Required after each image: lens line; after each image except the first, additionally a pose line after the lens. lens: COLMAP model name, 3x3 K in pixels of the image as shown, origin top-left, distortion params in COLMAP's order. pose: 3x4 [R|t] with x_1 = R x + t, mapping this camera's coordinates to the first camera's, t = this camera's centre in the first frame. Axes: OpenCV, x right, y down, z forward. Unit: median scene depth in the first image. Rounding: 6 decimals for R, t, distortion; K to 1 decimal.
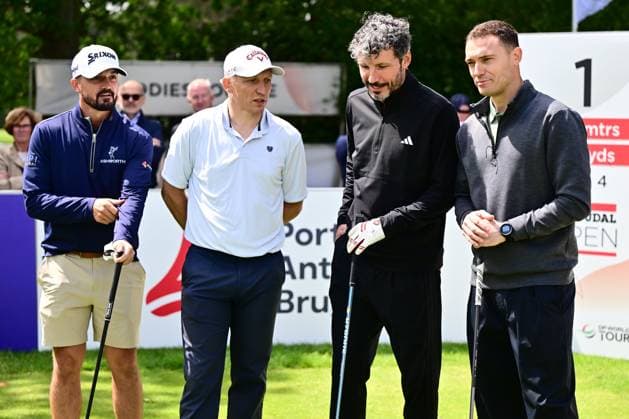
lens RADIAL K [[790.6, 0, 314.5], [0, 790.6, 209.5], [0, 0, 1]] dist [0.326222, 0.041319]
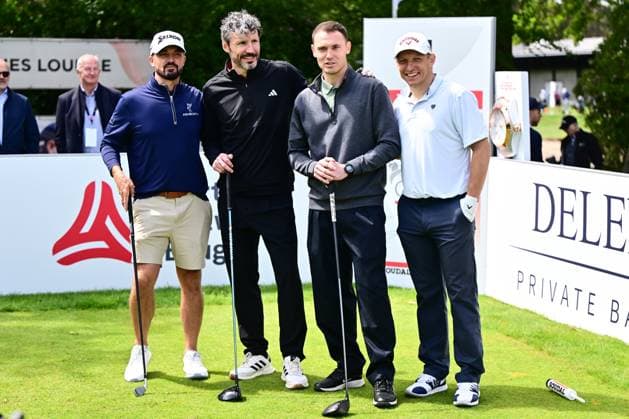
lens RADIAL K [[790.6, 0, 314.5], [0, 790.6, 209.5], [0, 0, 1]] dist [0.326222, 0.041319]
pose [[0.885134, -0.076304, 0.459037, -0.466613], [0.071354, 0.997054, 0.028149, 0.053616], [-0.459832, 0.007838, 0.887971, -0.219964]]
